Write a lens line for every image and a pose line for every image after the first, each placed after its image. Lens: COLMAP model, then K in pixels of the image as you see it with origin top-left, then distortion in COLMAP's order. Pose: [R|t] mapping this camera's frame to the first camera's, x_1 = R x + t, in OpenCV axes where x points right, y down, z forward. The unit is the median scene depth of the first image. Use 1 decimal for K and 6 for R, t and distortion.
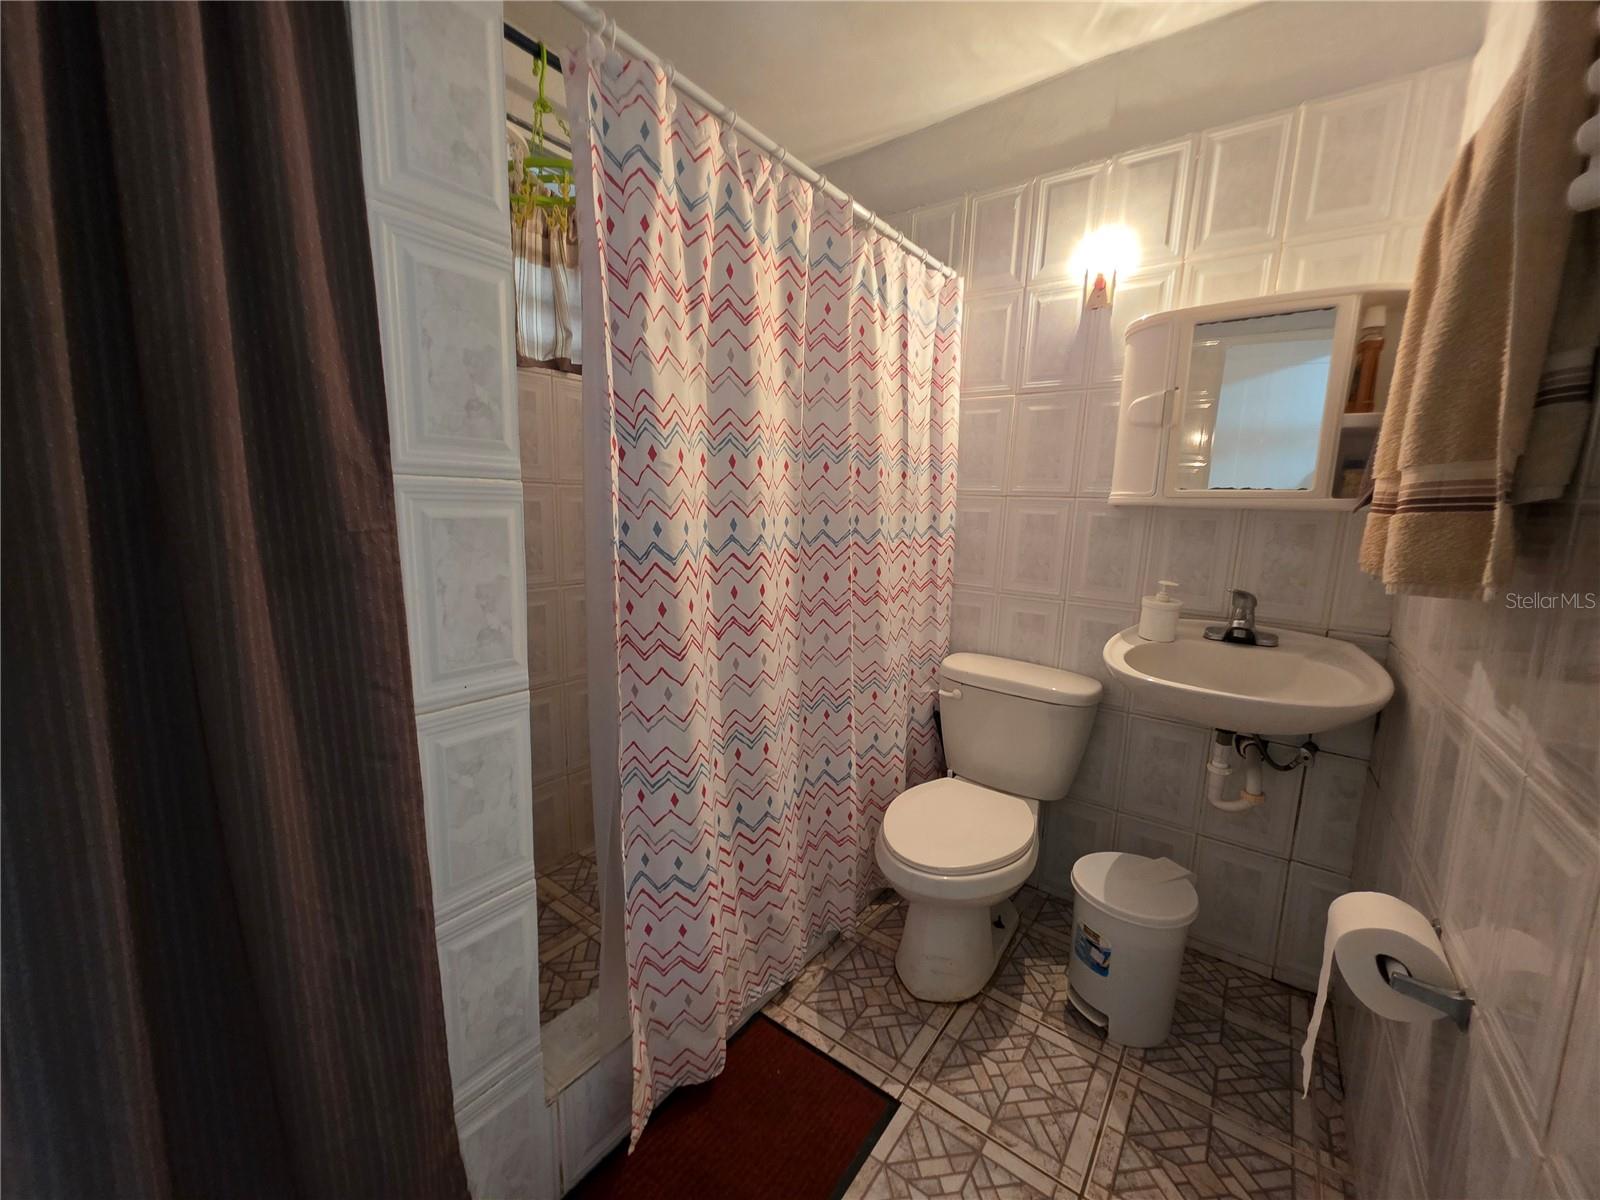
lens RADIAL K [[637.1, 0, 798.7], [0, 637.1, 603.5], [0, 0, 1]] dist [-0.000196, -0.000122]
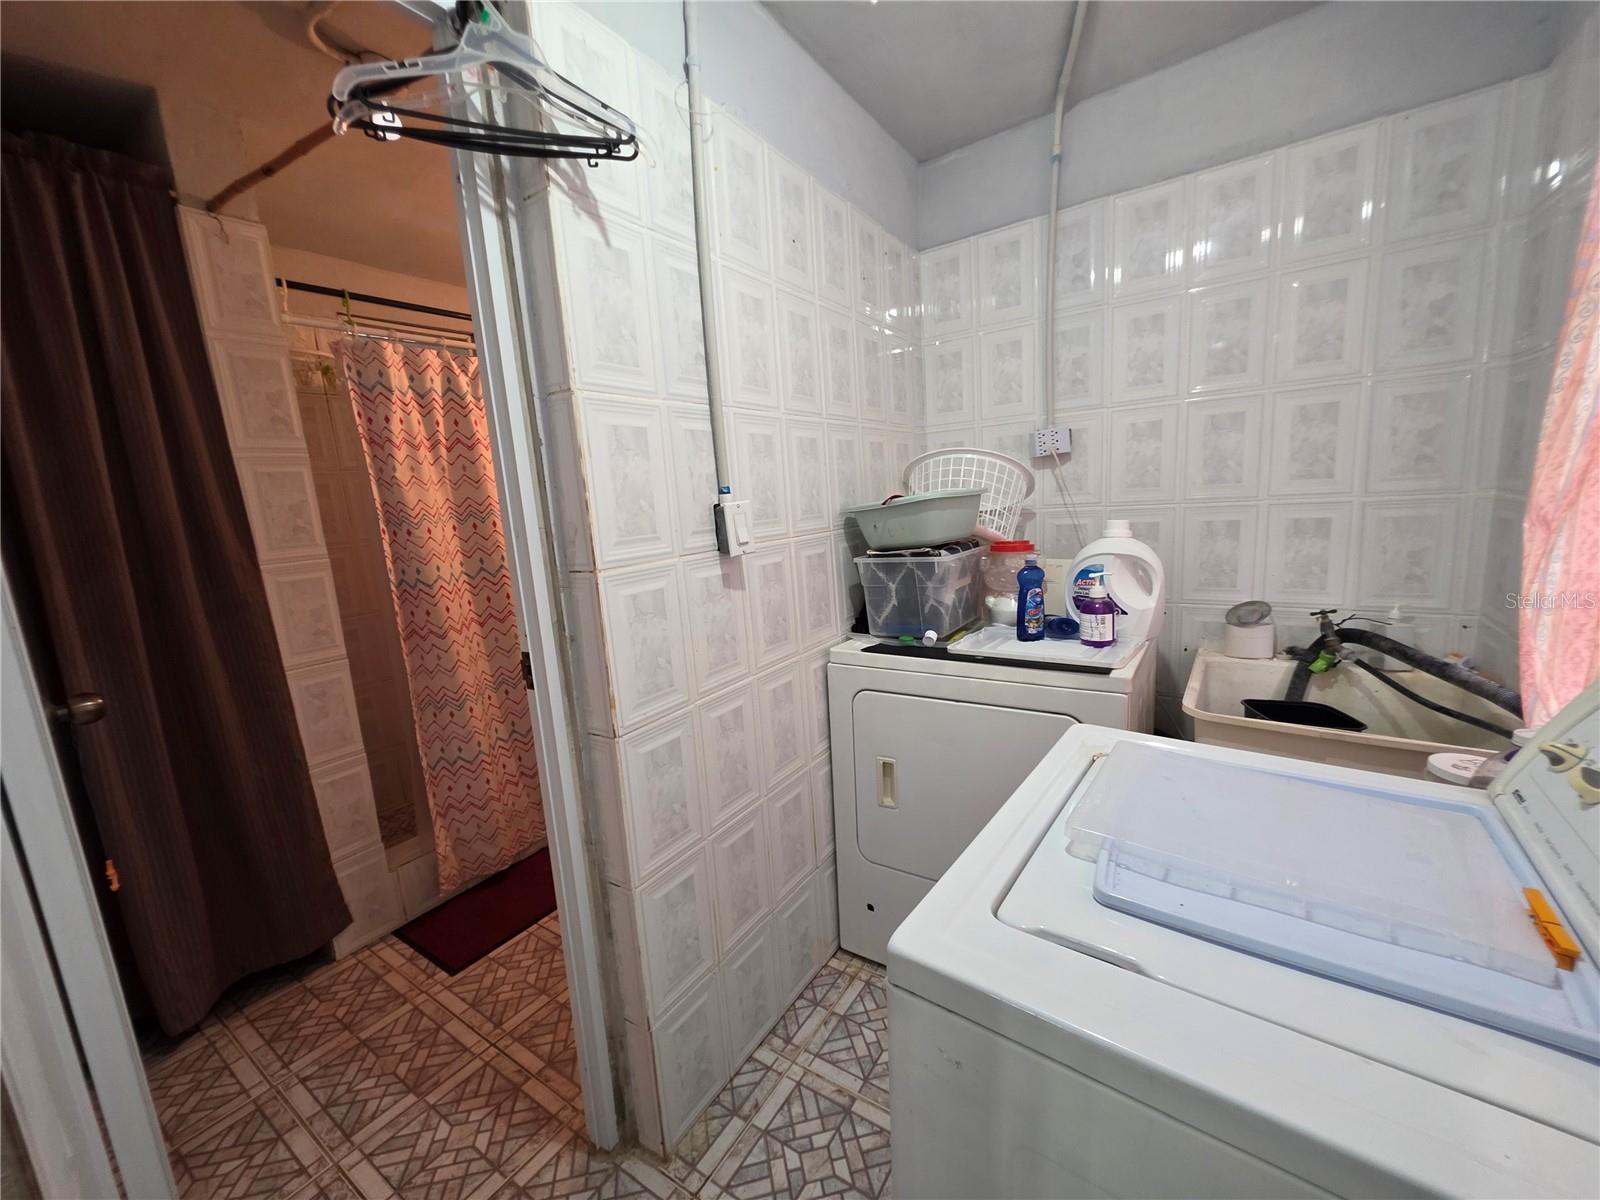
lens RADIAL K [[637.1, 0, 799.7], [0, 637.1, 603.9], [0, 0, 1]] dist [-0.000196, -0.000122]
pose [[0.994763, -0.097359, 0.031103, 0.807185], [0.096791, 0.995118, 0.019266, 0.051684], [-0.032827, -0.016154, 0.999330, -0.904158]]
